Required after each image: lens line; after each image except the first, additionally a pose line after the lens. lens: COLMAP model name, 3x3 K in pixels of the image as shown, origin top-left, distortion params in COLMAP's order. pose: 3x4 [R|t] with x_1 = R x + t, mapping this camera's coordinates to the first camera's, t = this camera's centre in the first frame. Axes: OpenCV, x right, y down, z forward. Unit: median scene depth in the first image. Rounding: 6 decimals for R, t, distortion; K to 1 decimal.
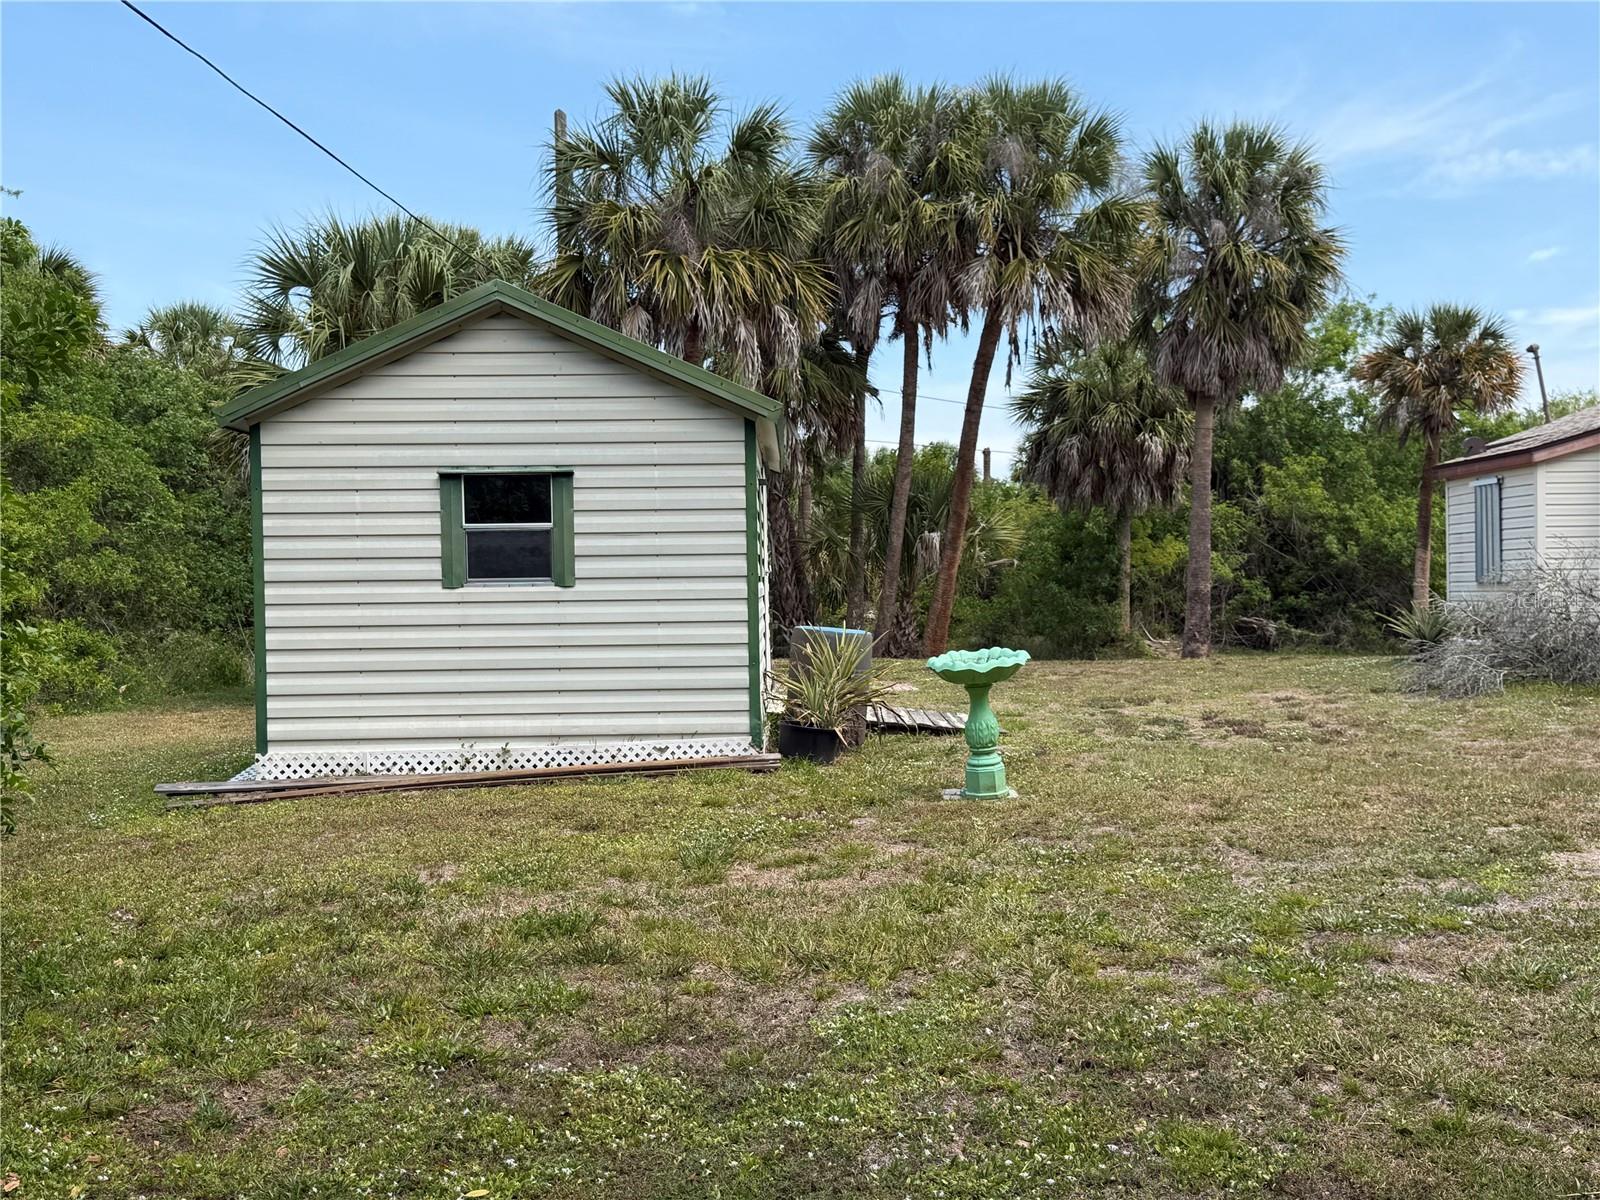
lens RADIAL K [[1672.4, 0, 799.1], [0, 1672.4, 604.8], [0, 0, 1]] dist [0.185330, -0.439092]
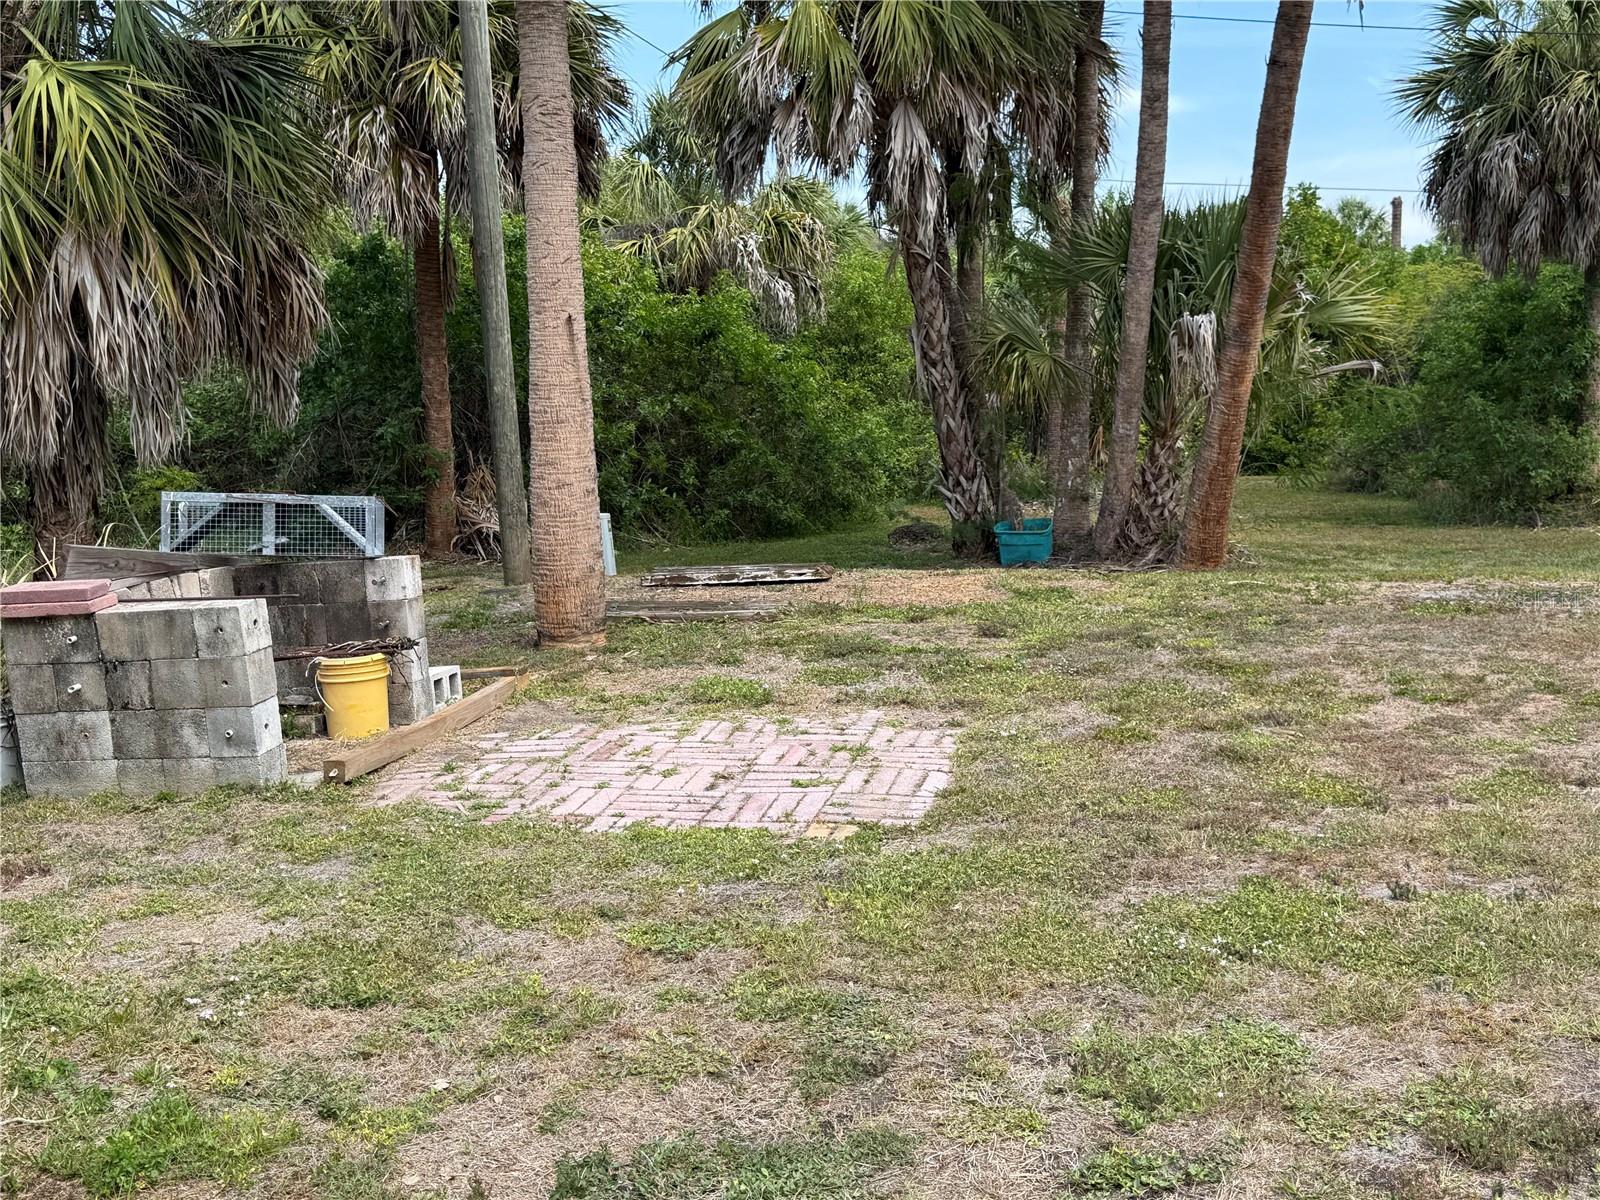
lens RADIAL K [[1672.4, 0, 799.1], [0, 1672.4, 604.8], [0, 0, 1]] dist [0.185330, -0.439092]
pose [[0.970362, 0.010383, -0.241434, 0.071314], [0.018333, 0.993035, 0.116388, -0.014138], [0.240961, -0.117365, 0.963412, 0.370312]]
